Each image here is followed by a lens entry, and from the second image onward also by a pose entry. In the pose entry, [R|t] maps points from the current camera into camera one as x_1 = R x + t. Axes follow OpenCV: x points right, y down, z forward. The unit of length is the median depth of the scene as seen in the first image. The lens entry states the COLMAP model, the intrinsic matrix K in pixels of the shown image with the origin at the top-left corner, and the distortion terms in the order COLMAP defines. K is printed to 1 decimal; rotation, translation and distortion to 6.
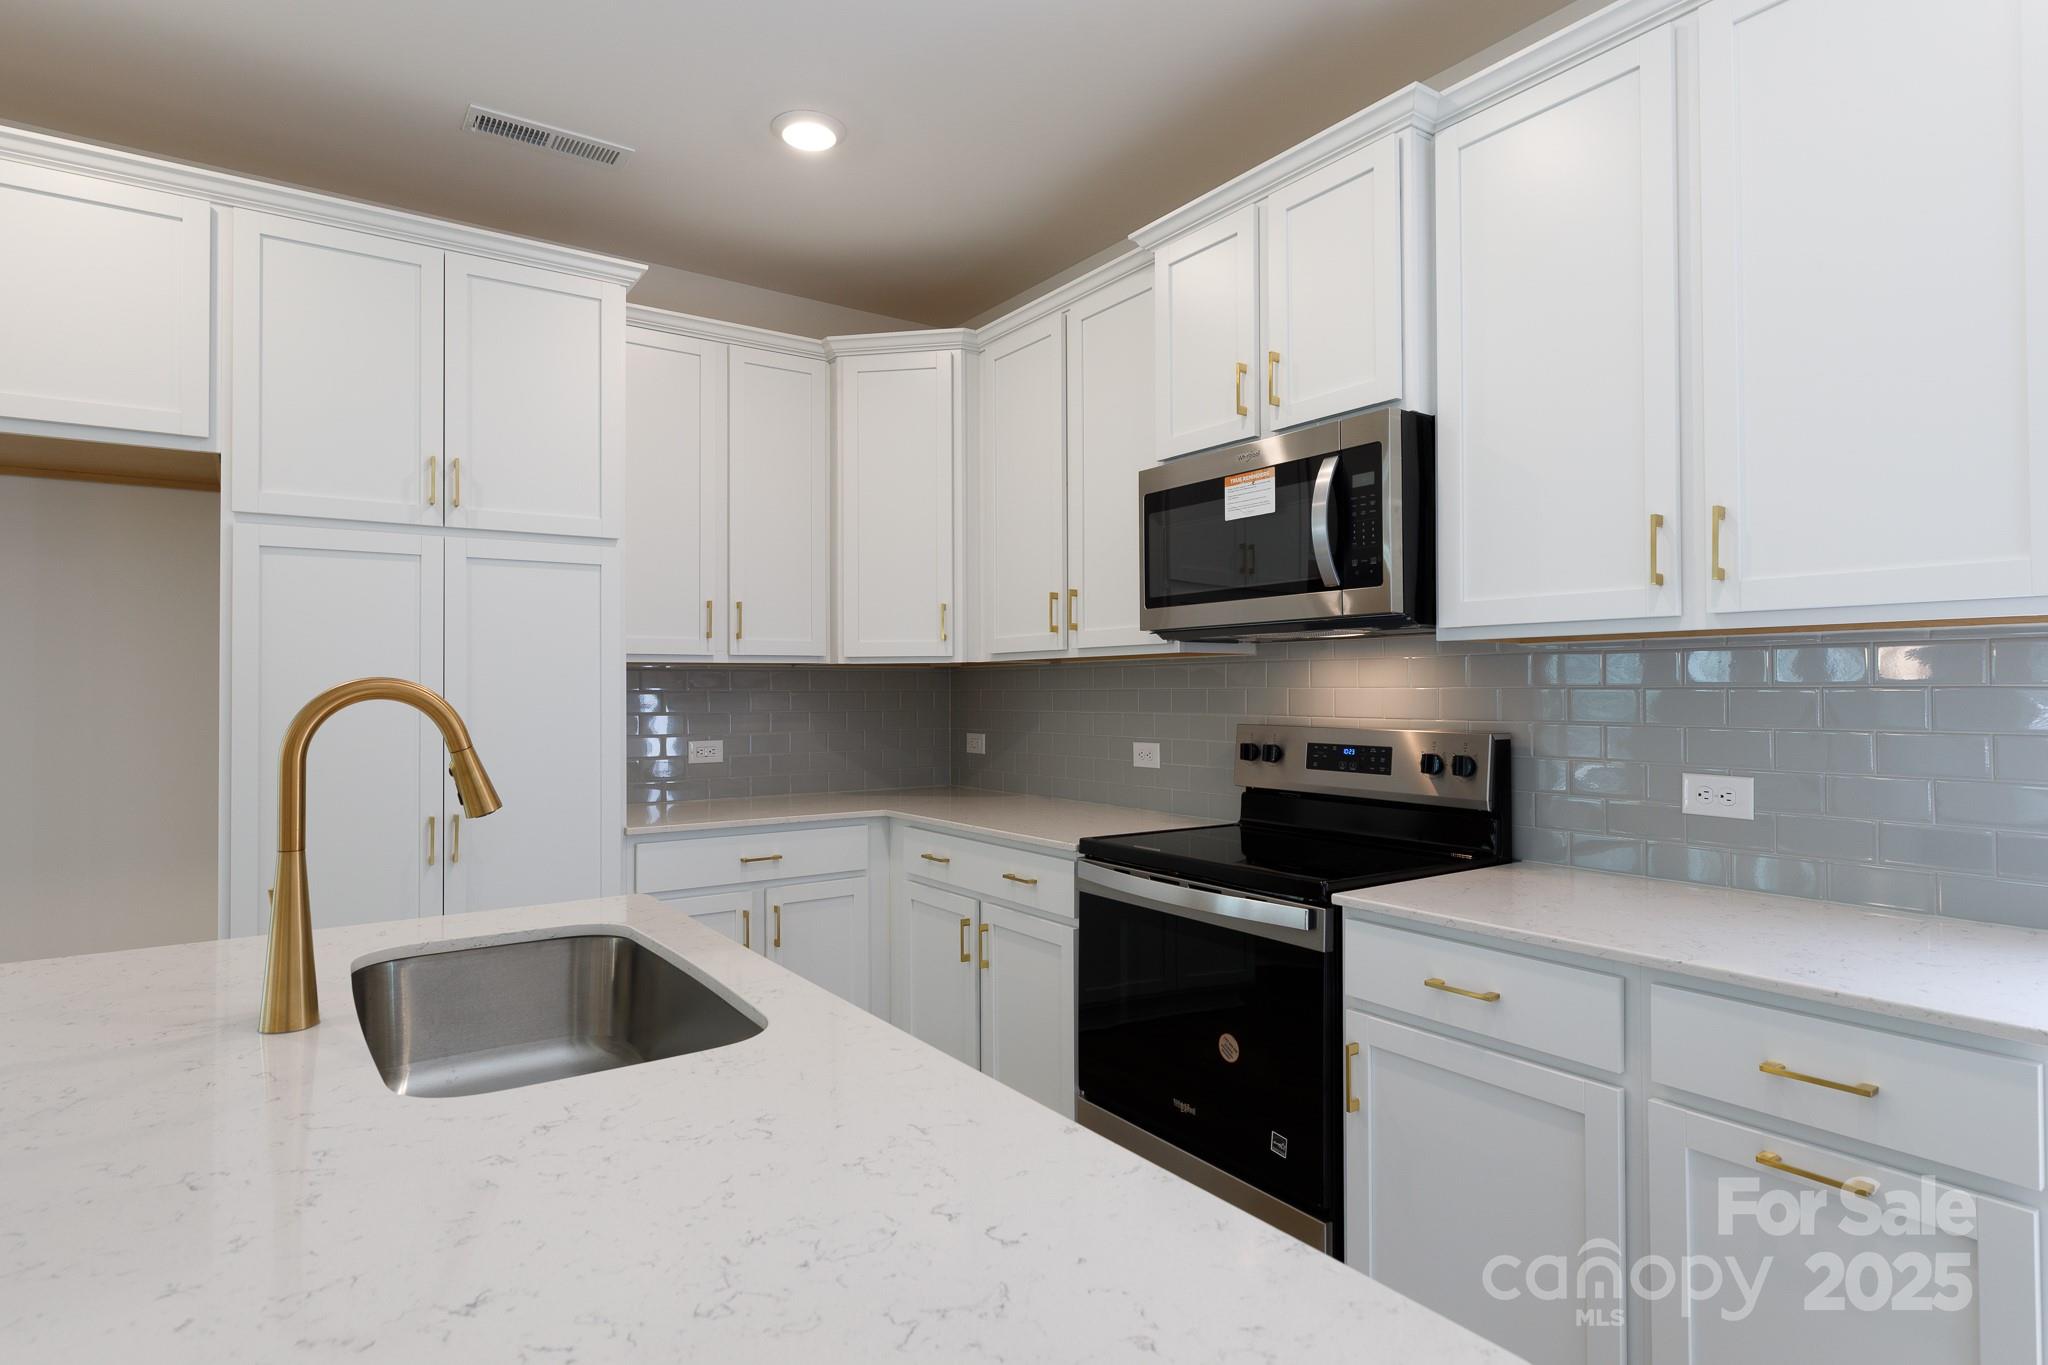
lens RADIAL K [[1080.2, 0, 1022.4], [0, 1080.2, 664.2], [0, 0, 1]] dist [0.004195, 0.001303]
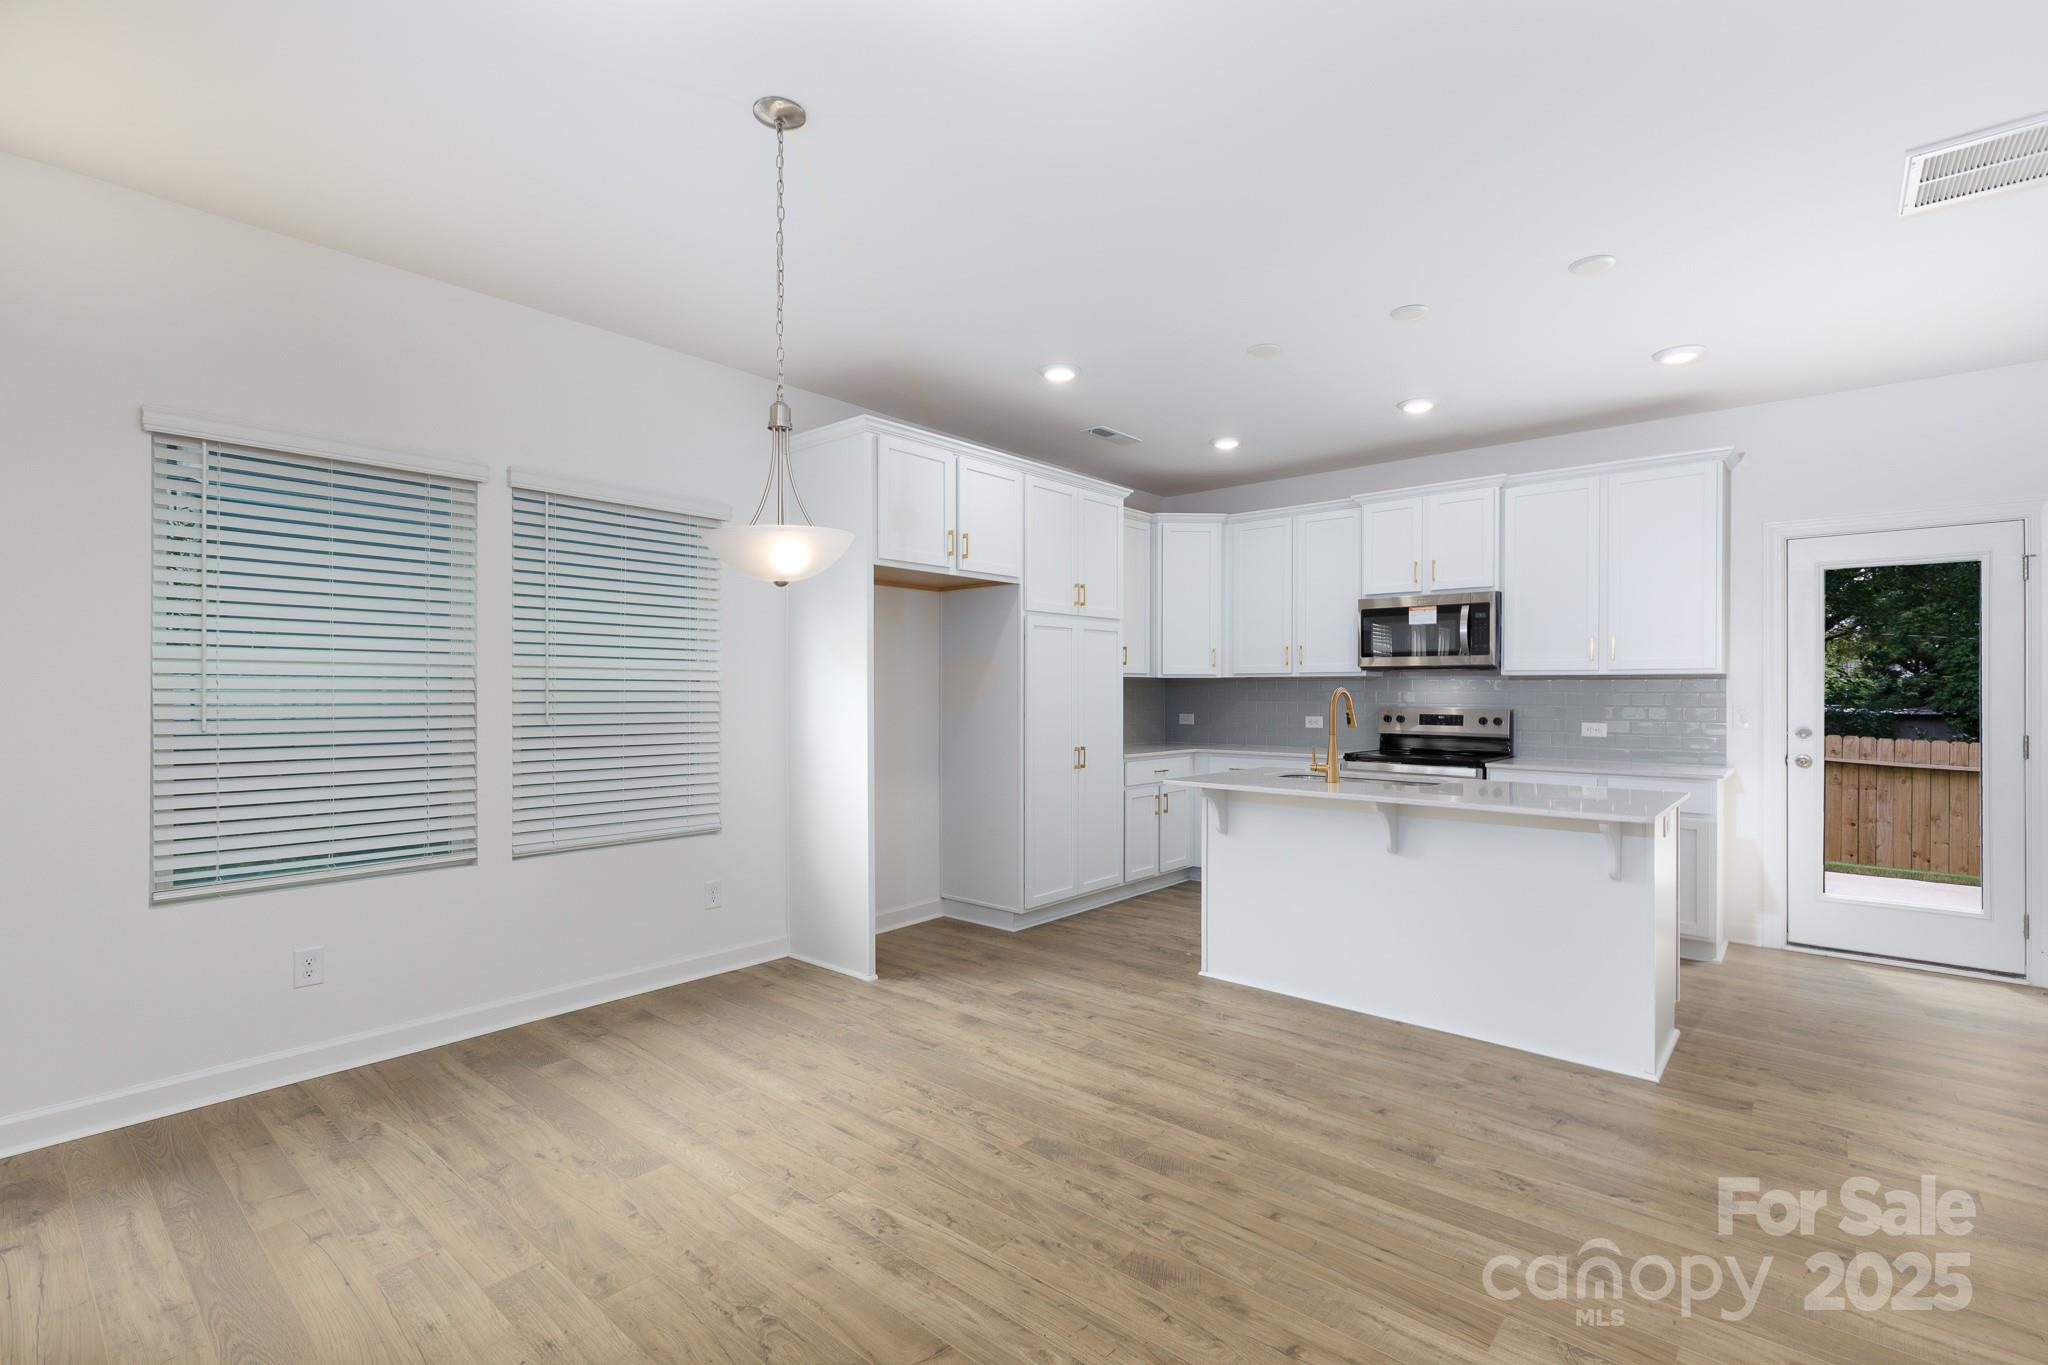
lens RADIAL K [[922.3, 0, 1025.1], [0, 922.3, 688.6], [0, 0, 1]] dist [0.006722, 0.000328]
pose [[0.969503, 0.009025, 0.244913, -1.143412], [-0.014011, 0.999728, 0.018625, -0.011296], [-0.244678, -0.021489, 0.969366, -0.820299]]
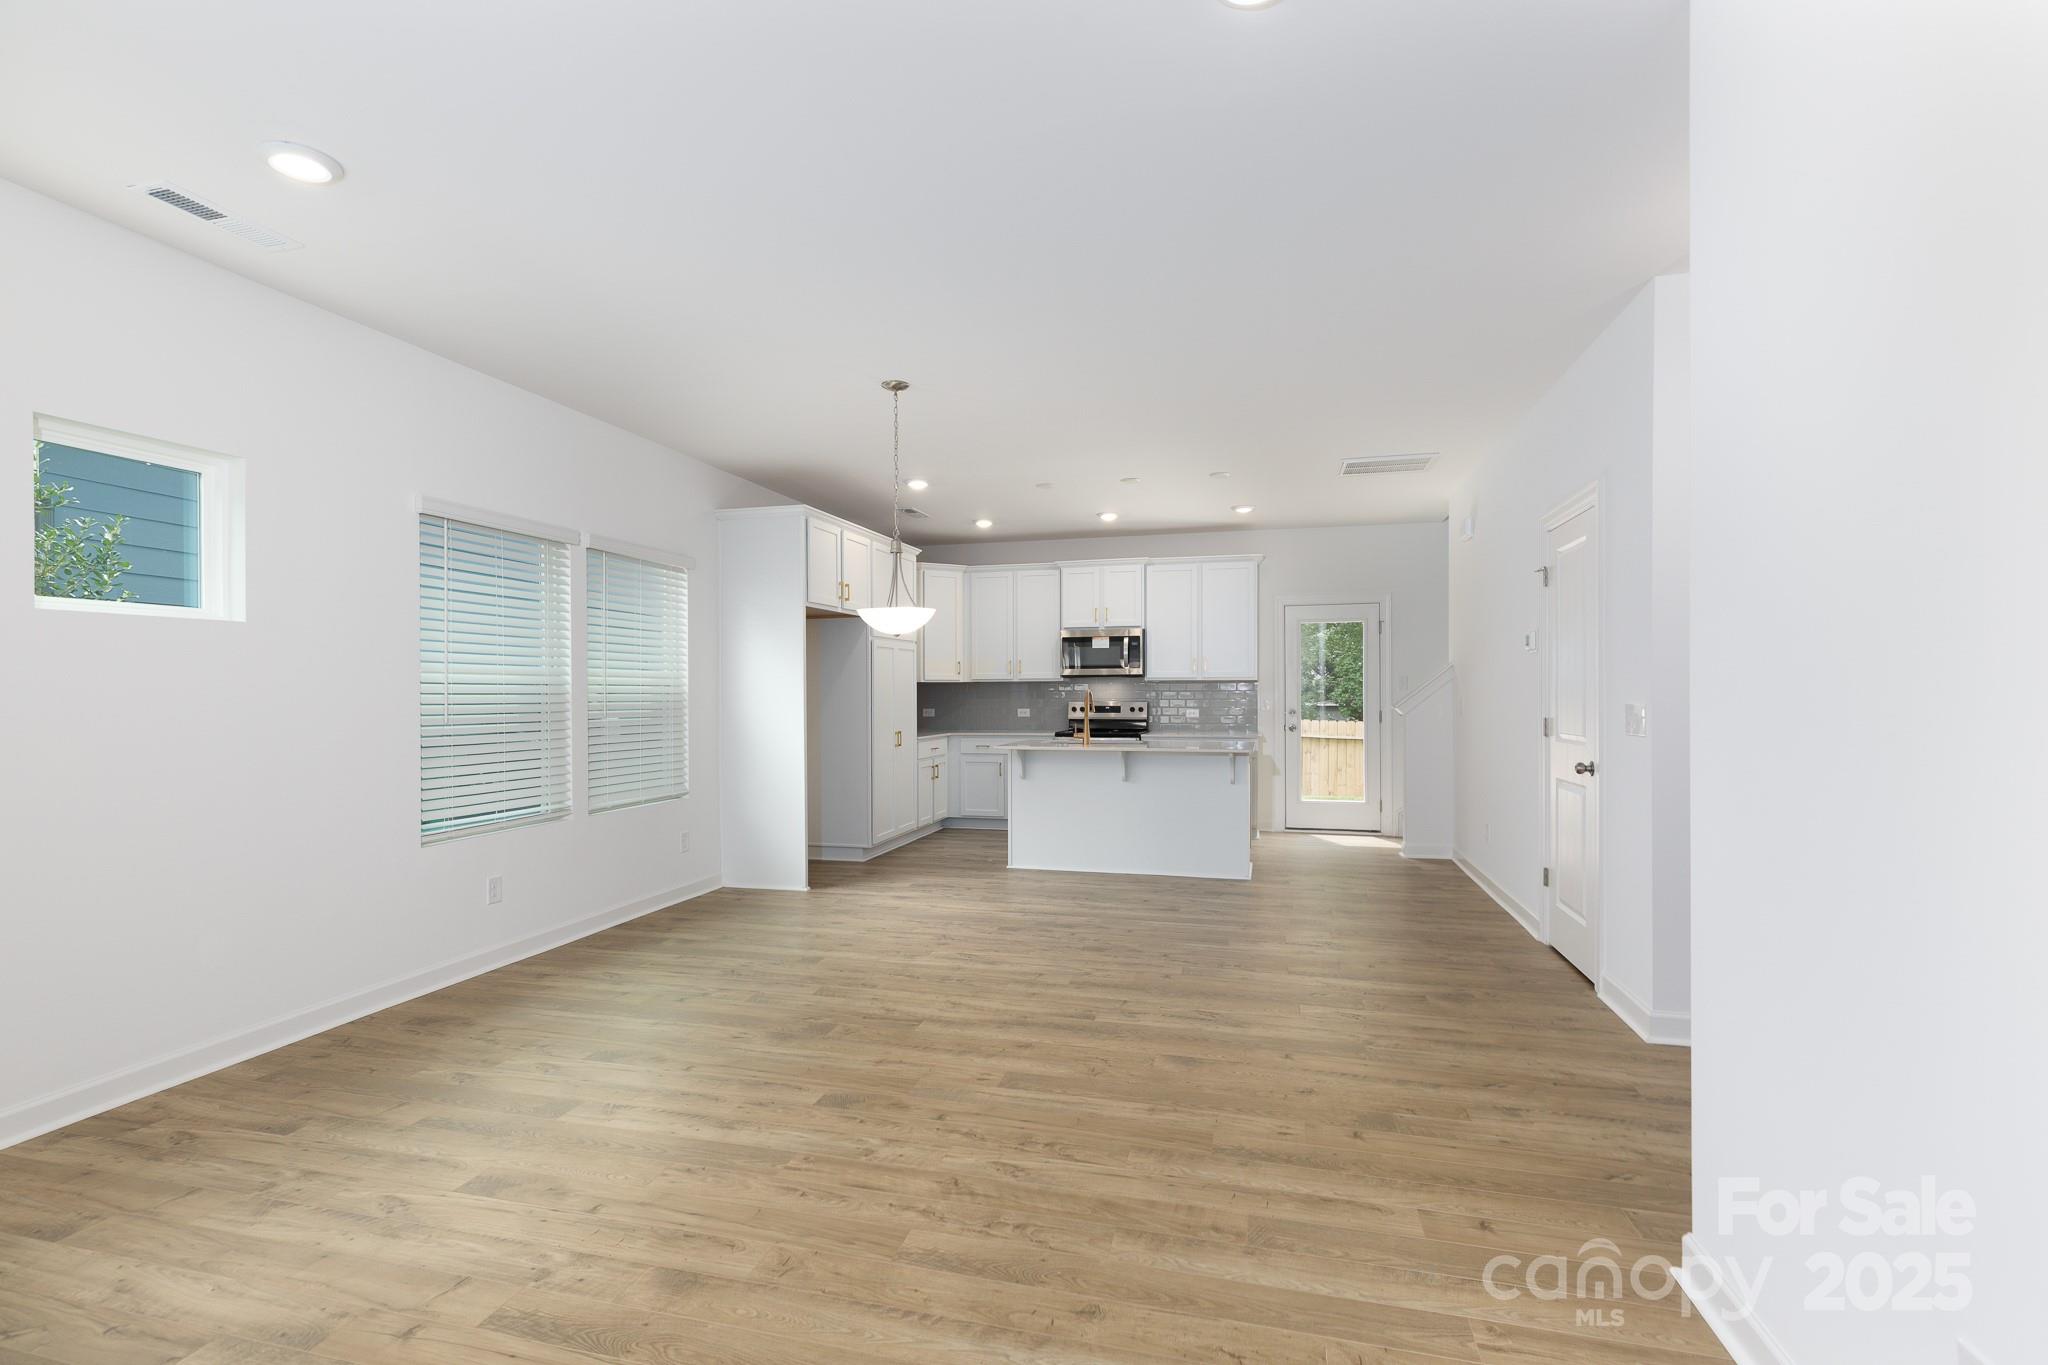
lens RADIAL K [[922.3, 0, 1021.5], [0, 922.3, 690.4], [0, 0, 1]] dist [0.006722, 0.000328]
pose [[0.766053, 0.004219, 0.642764, -2.047796], [-0.015938, 0.999796, 0.012432, -0.016911], [-0.642580, -0.019768, 0.765964, -1.321570]]
